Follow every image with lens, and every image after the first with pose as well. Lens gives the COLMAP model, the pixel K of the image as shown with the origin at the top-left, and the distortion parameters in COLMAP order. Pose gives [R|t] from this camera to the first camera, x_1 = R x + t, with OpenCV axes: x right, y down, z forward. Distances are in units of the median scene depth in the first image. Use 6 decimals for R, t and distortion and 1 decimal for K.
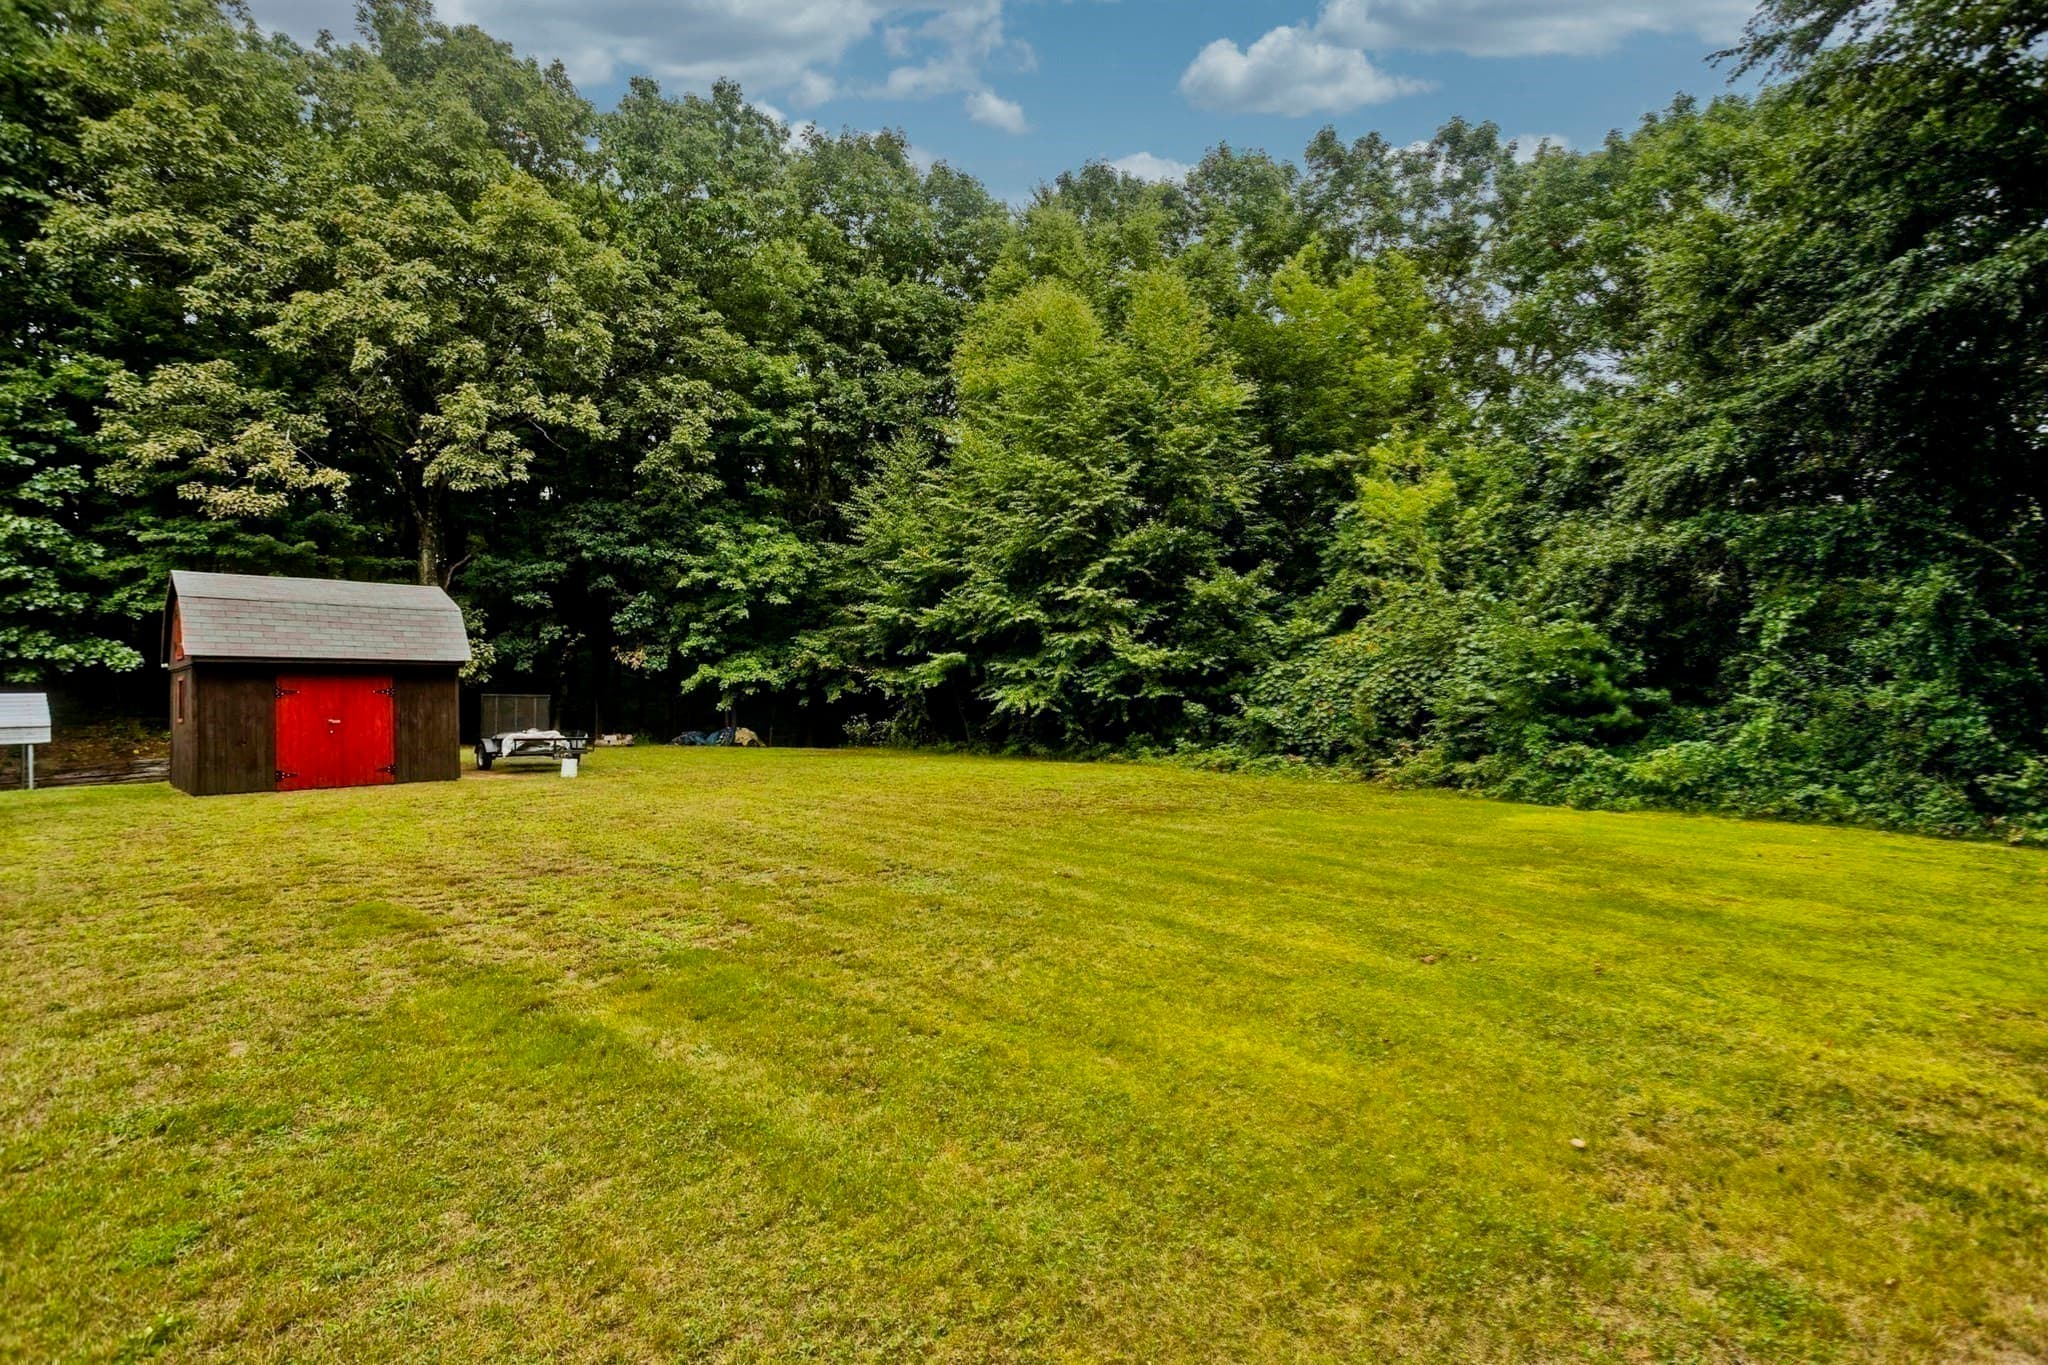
lens RADIAL K [[991.9, 0, 1034.3], [0, 991.9, 690.9], [0, 0, 1]] dist [-0.026144, 0.014223]
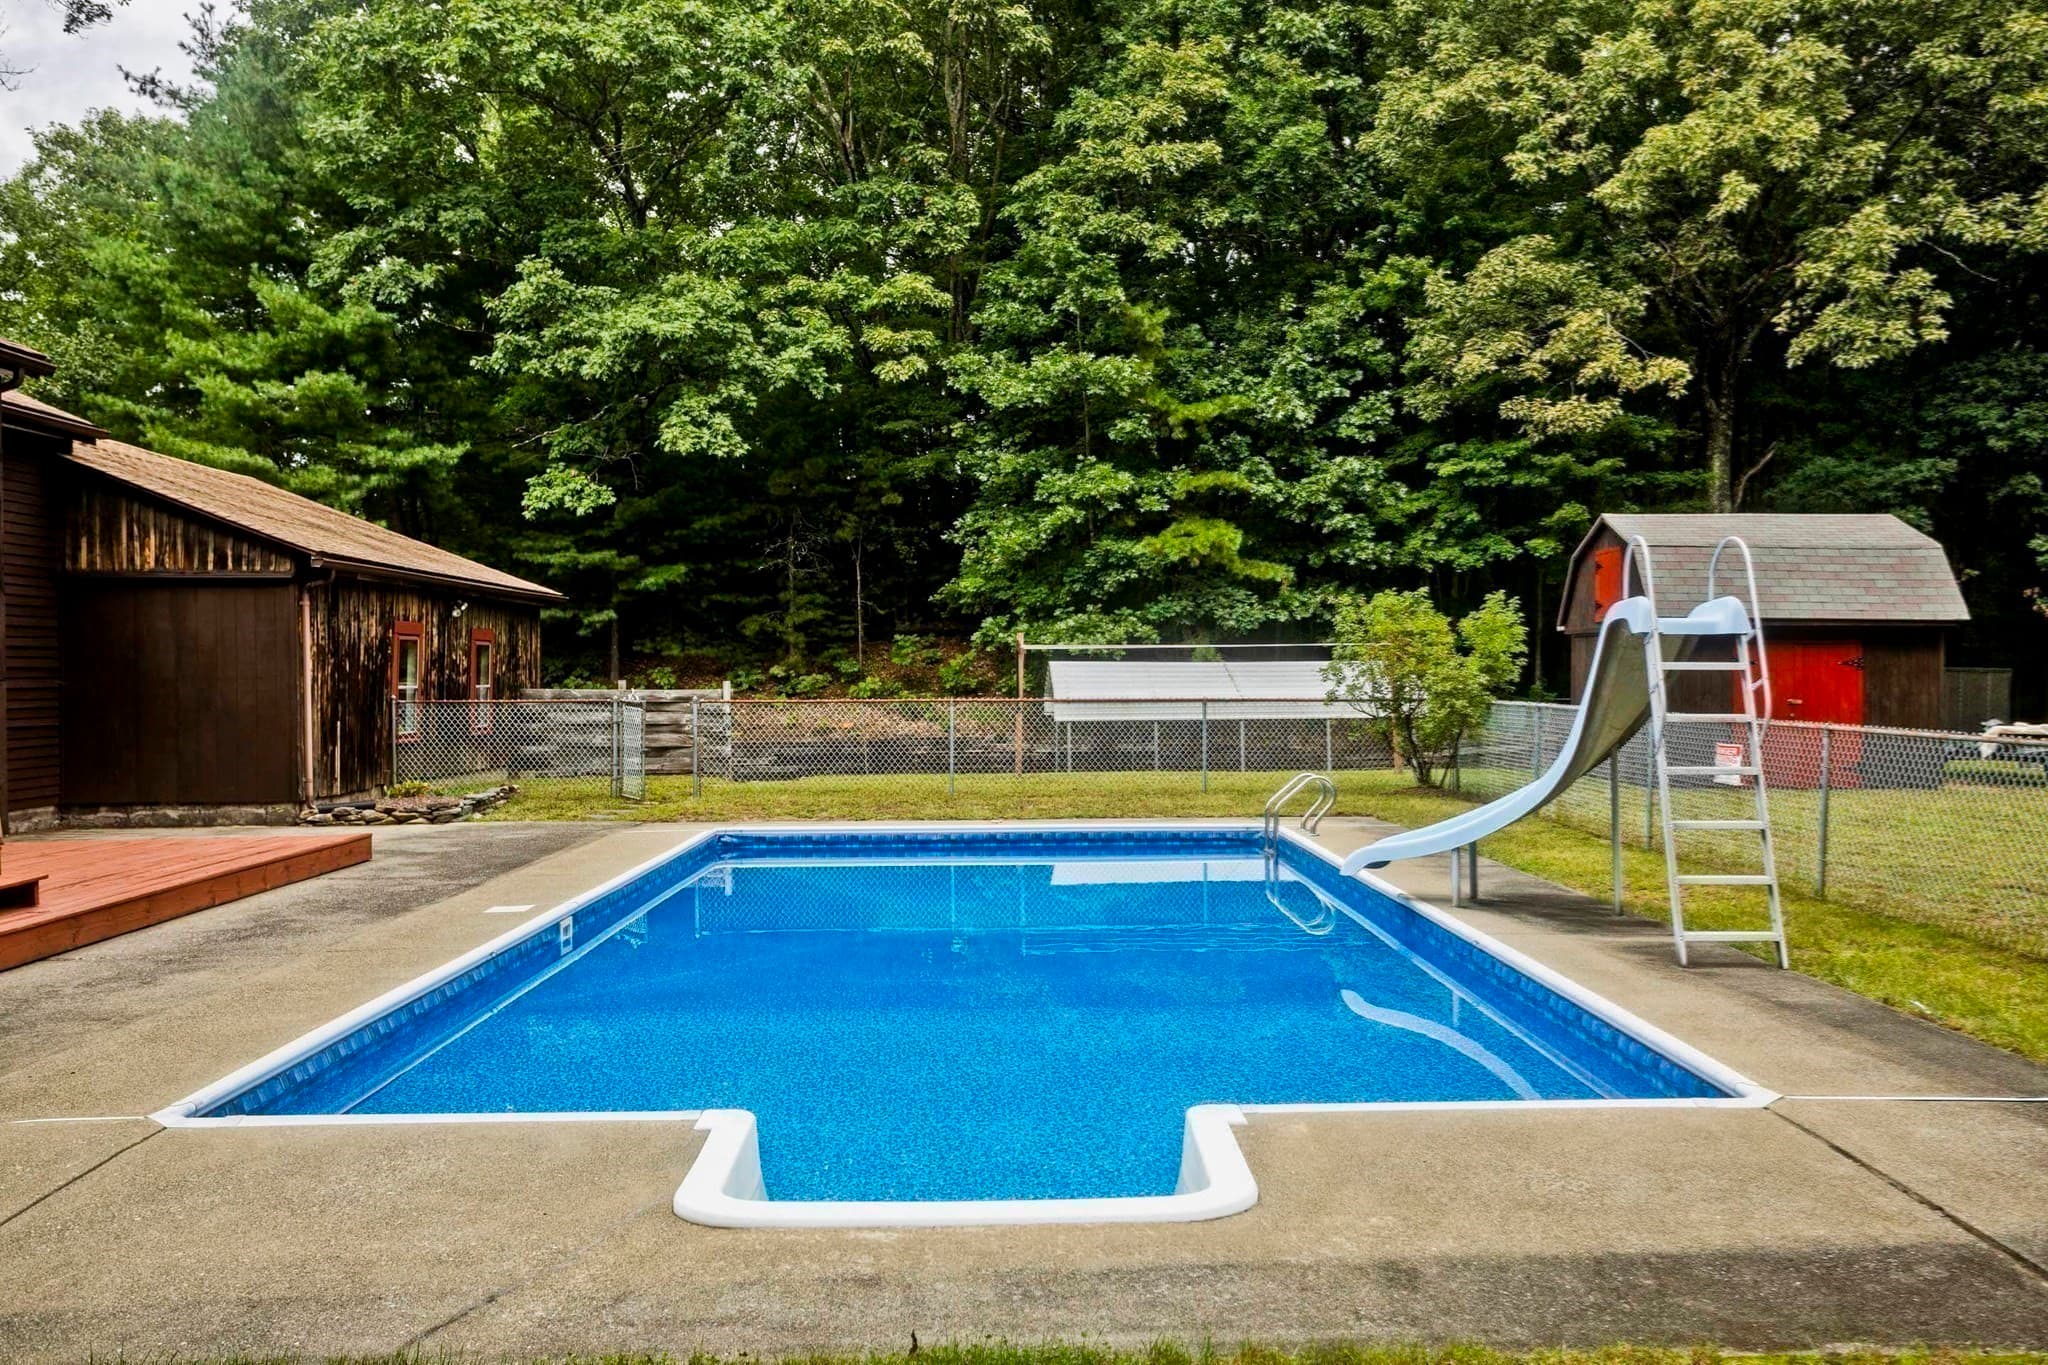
lens RADIAL K [[1708.3, 0, 1025.4], [0, 1708.3, 697.6], [0, 0, 1]] dist [0.030185, 0.018194]
pose [[0.700279, 0.023385, -0.713486, -0.127019], [-0.009076, 0.999674, 0.023857, 0.002852], [0.713812, -0.010231, 0.700263, -0.260931]]
